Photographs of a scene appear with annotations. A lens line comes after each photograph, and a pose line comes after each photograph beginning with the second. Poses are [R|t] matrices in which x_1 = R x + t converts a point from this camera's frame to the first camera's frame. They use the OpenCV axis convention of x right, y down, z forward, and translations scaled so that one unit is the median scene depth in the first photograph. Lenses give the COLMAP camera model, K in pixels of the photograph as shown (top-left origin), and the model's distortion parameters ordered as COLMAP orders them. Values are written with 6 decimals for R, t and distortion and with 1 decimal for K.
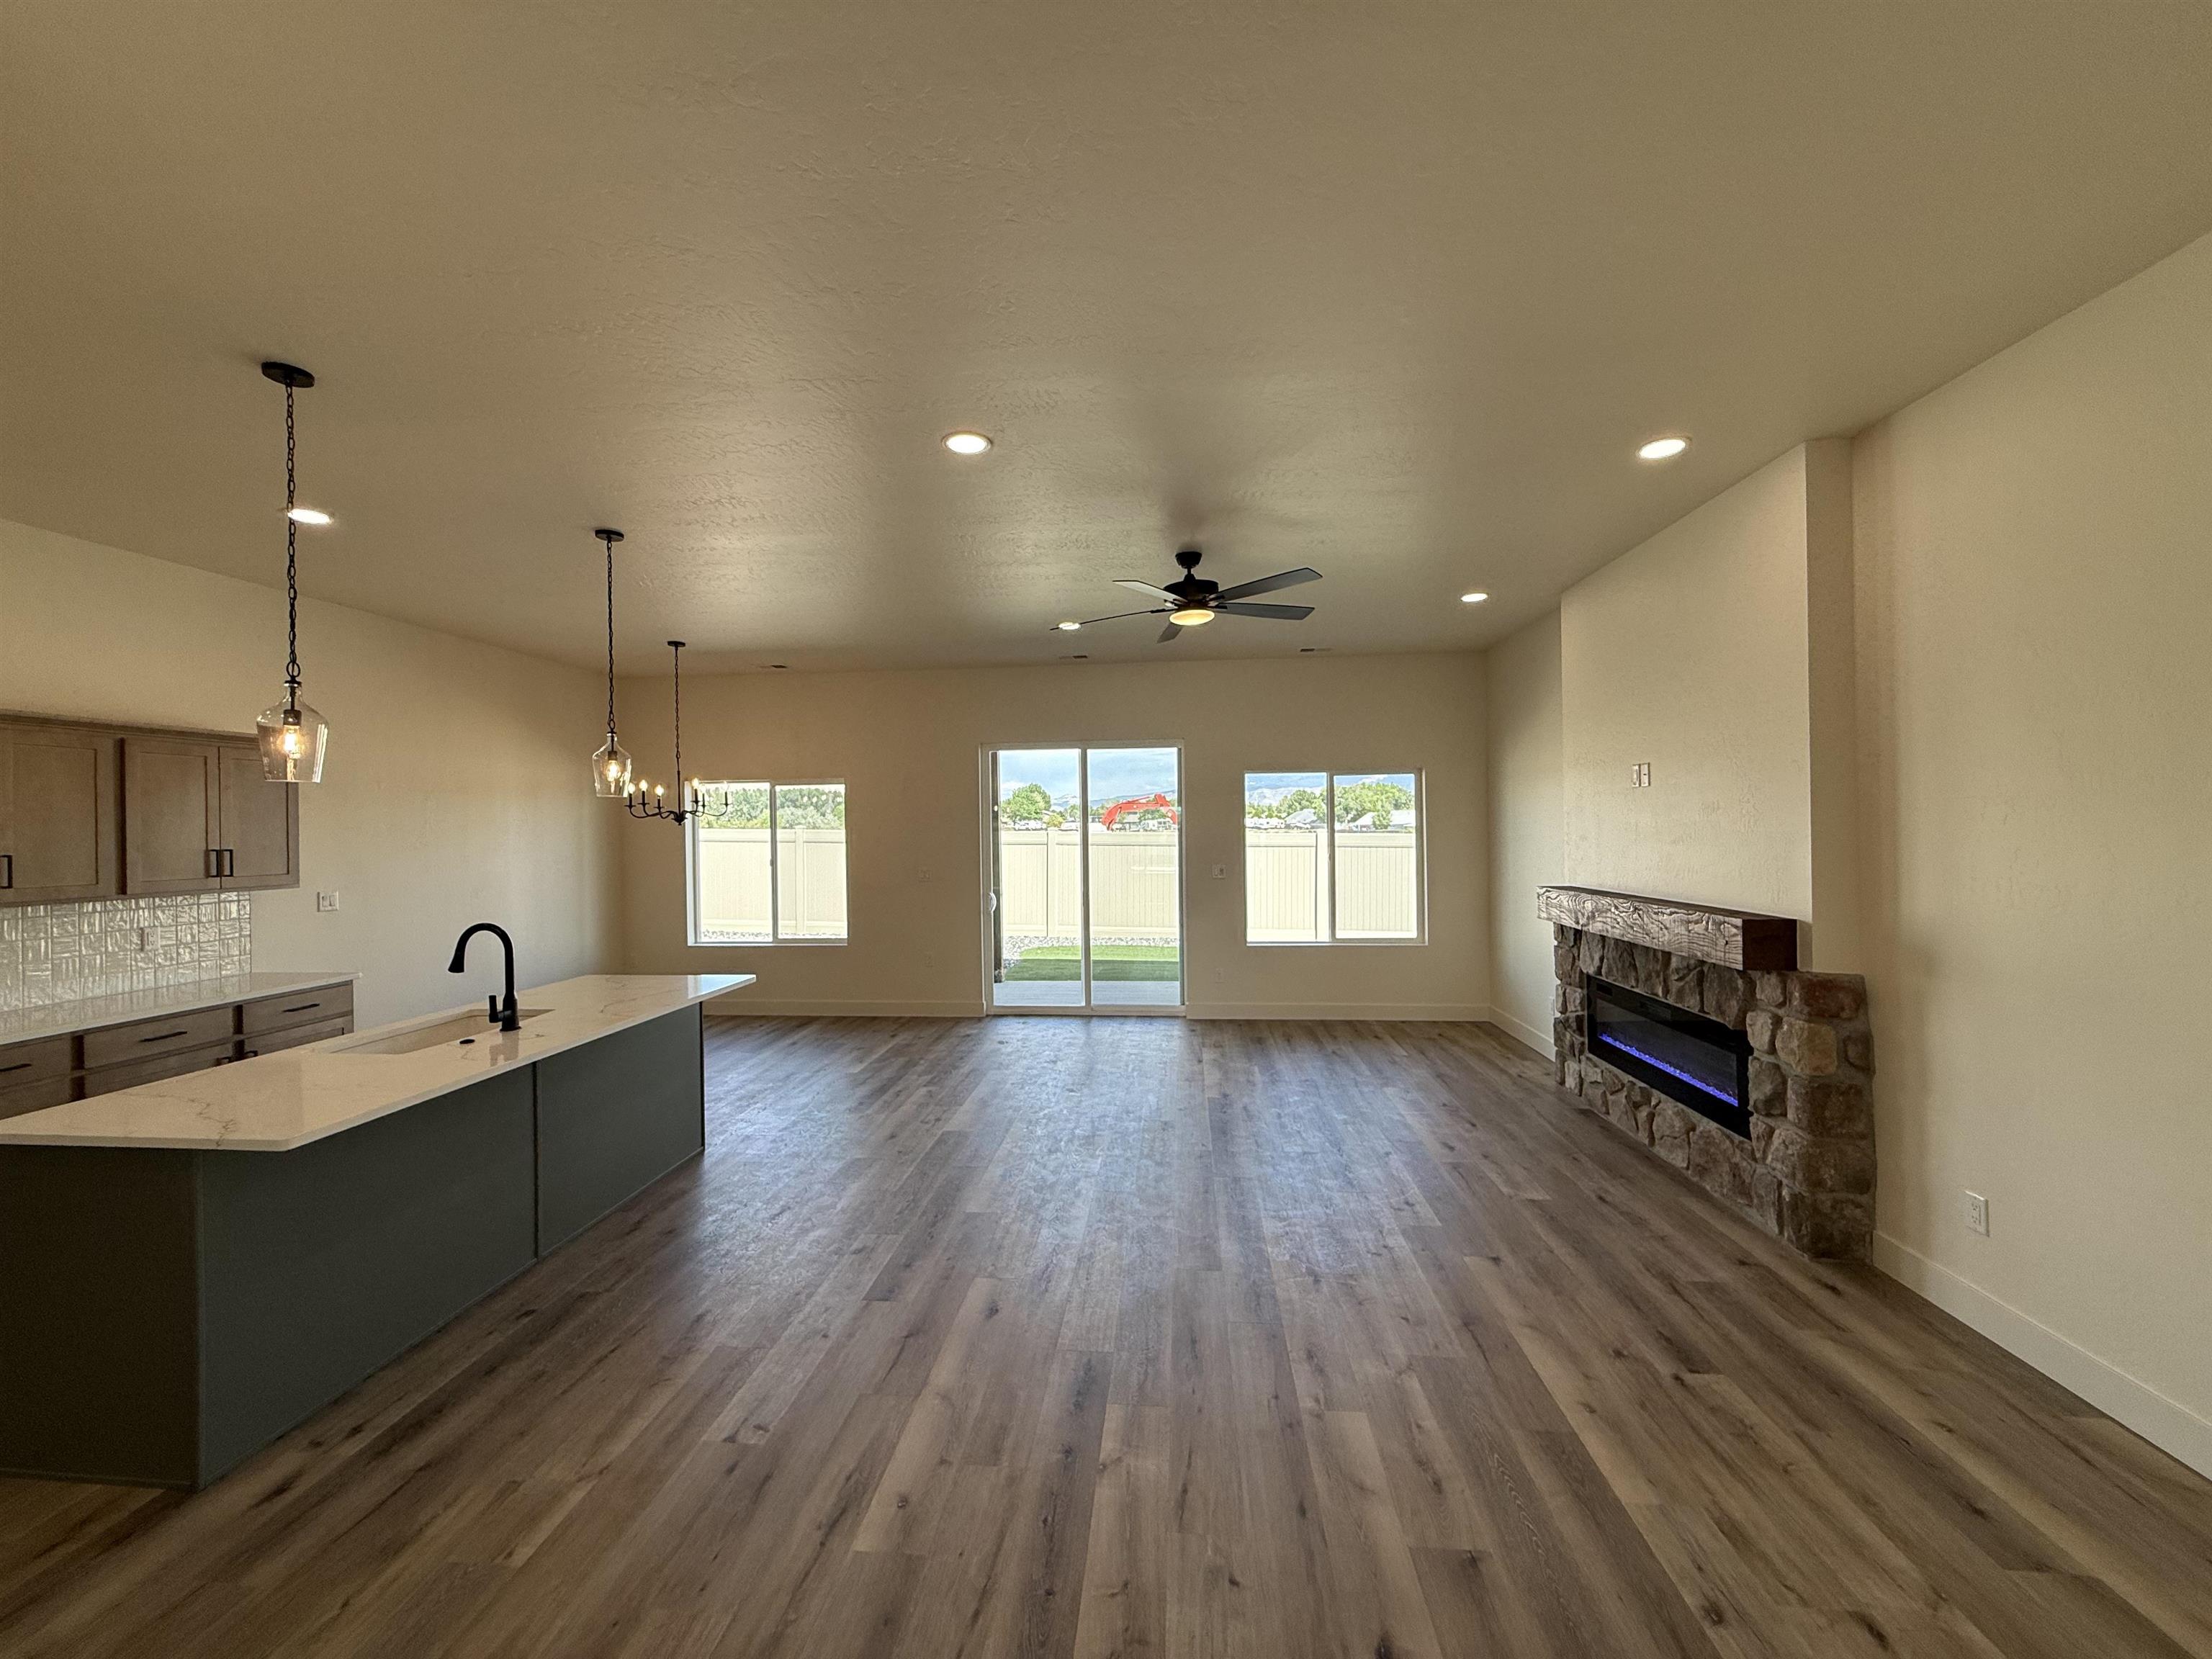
lens RADIAL K [[885.7, 0, 1098.1], [0, 885.7, 825.6], [0, 0, 1]] dist [0.001278, -0.000748]
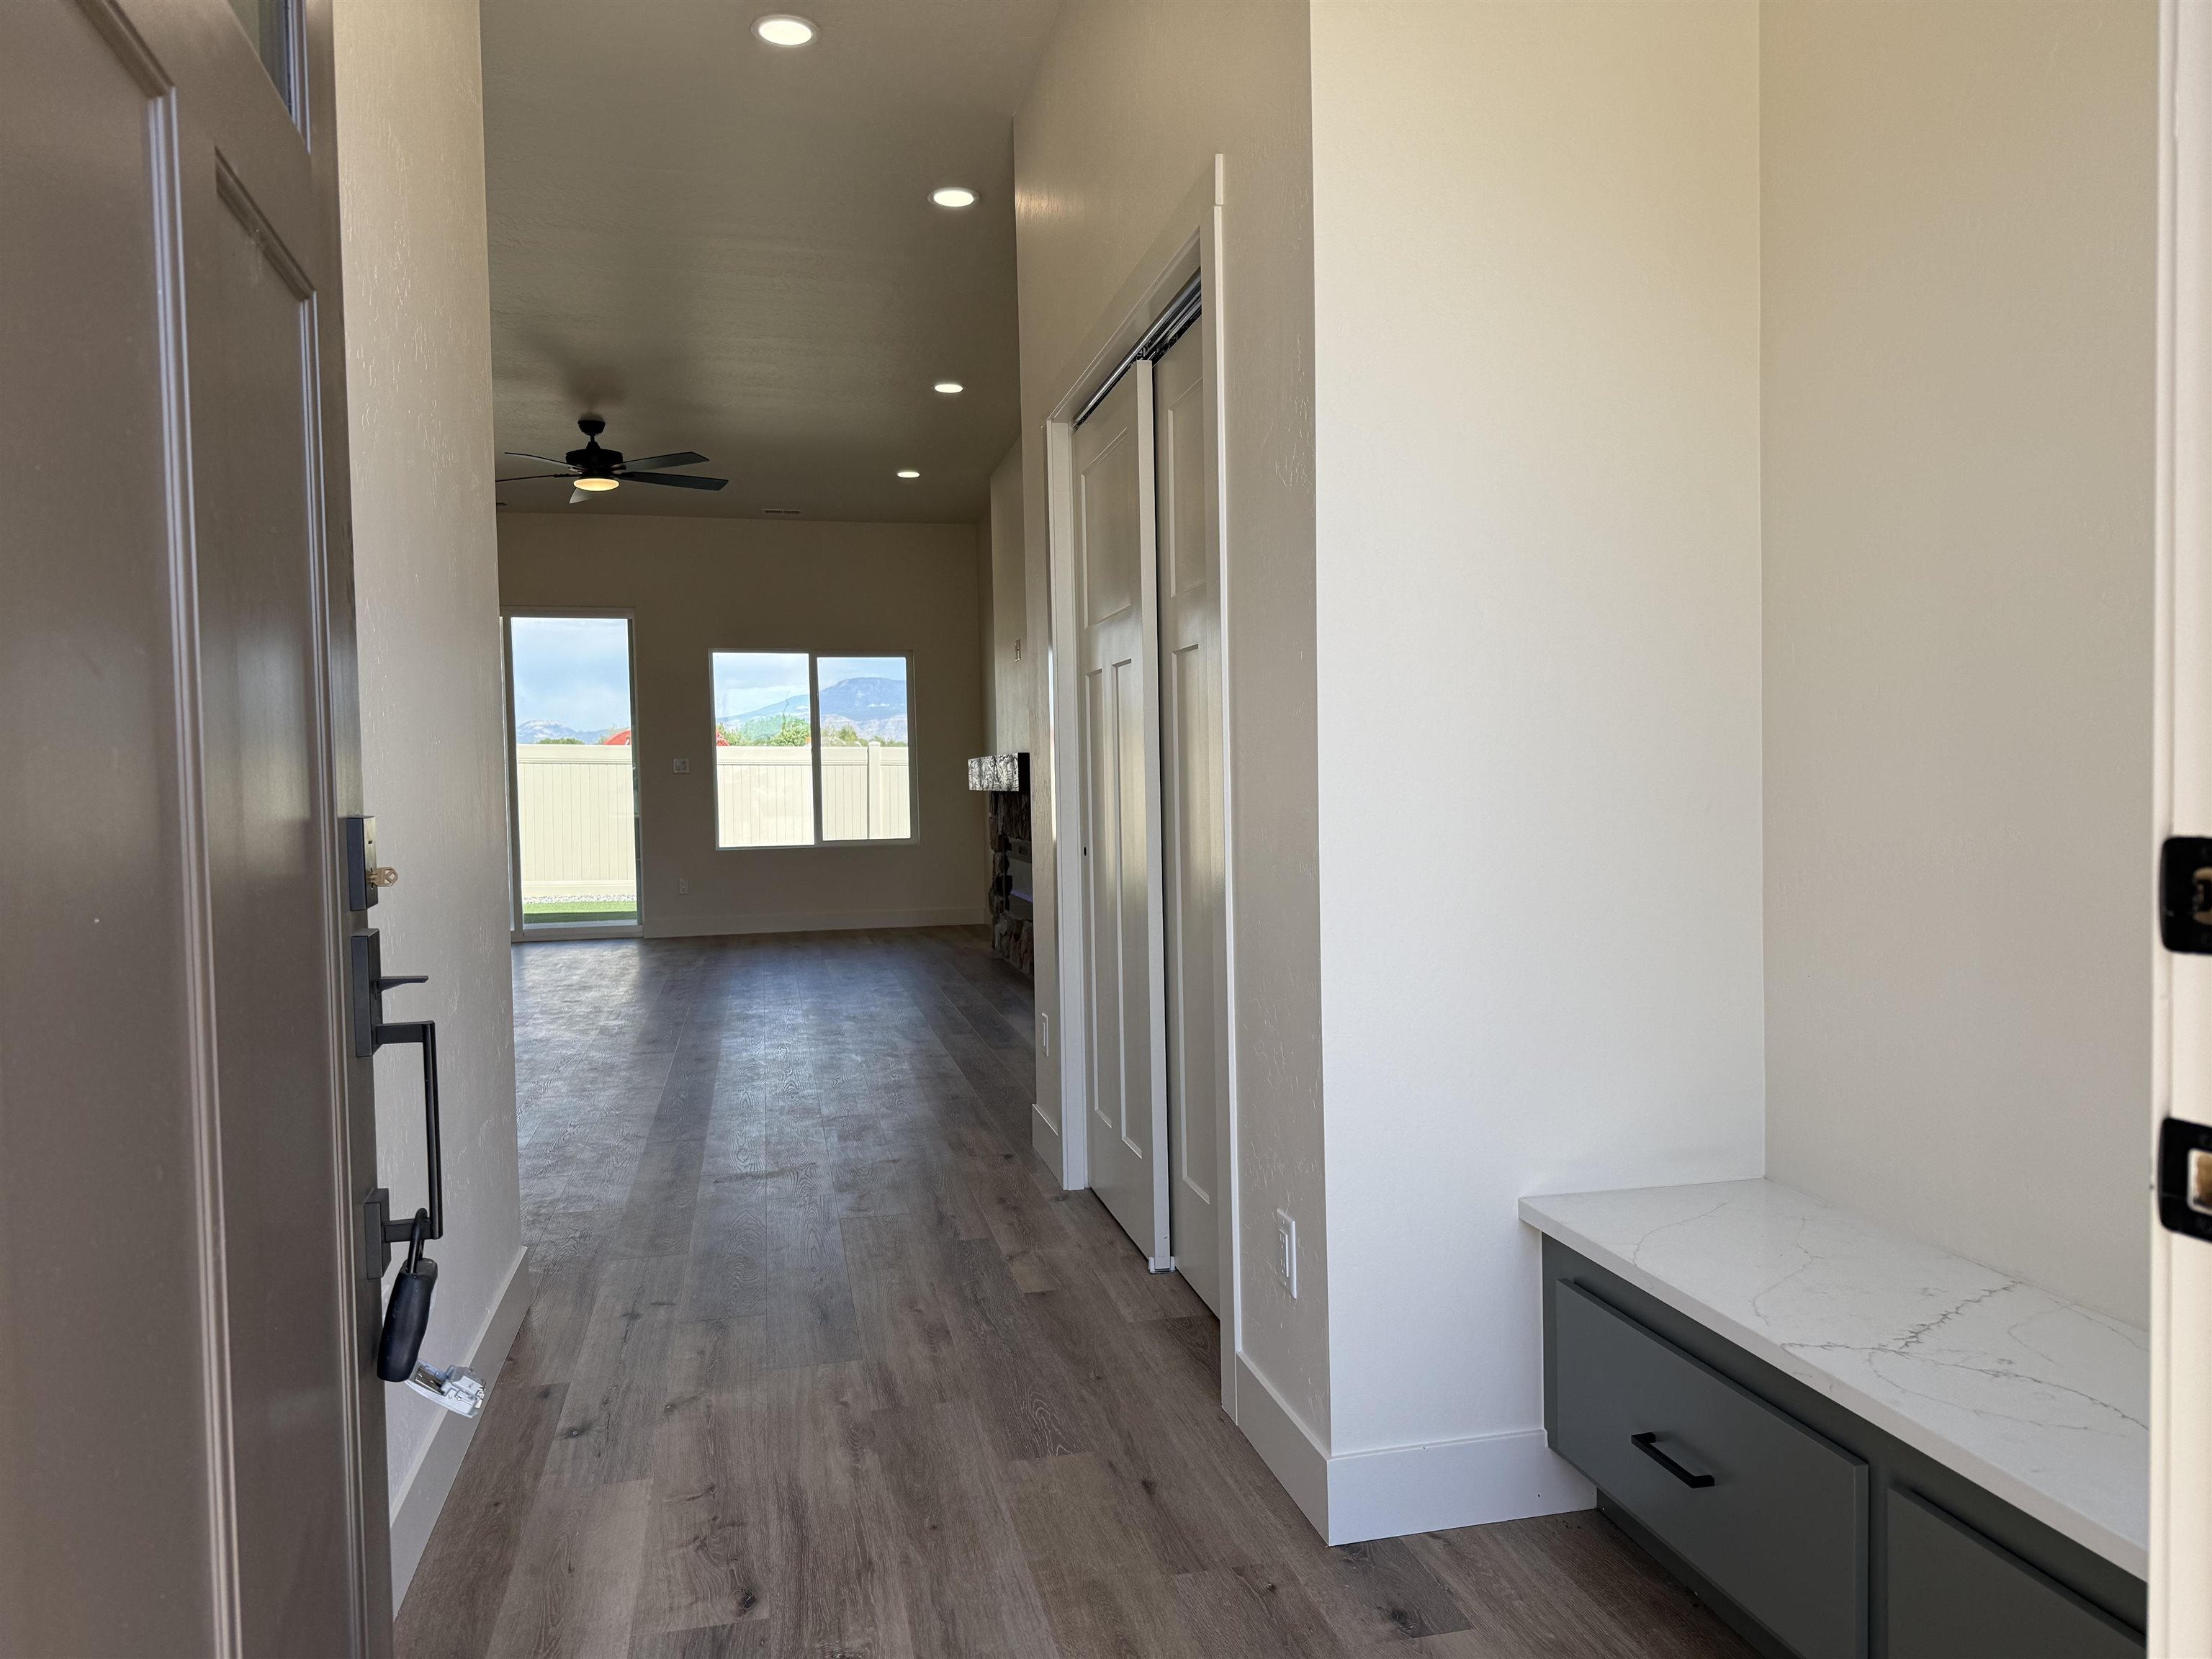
lens RADIAL K [[1550.1, 0, 1110.9], [0, 1550.1, 831.8], [0, 0, 1]] dist [0.083828, -0.119354]
pose [[0.950555, -0.016469, 0.310120, 0.113765], [0.006152, 0.999396, 0.034217, 0.118188], [-0.310496, -0.030617, 0.950081, -1.011295]]
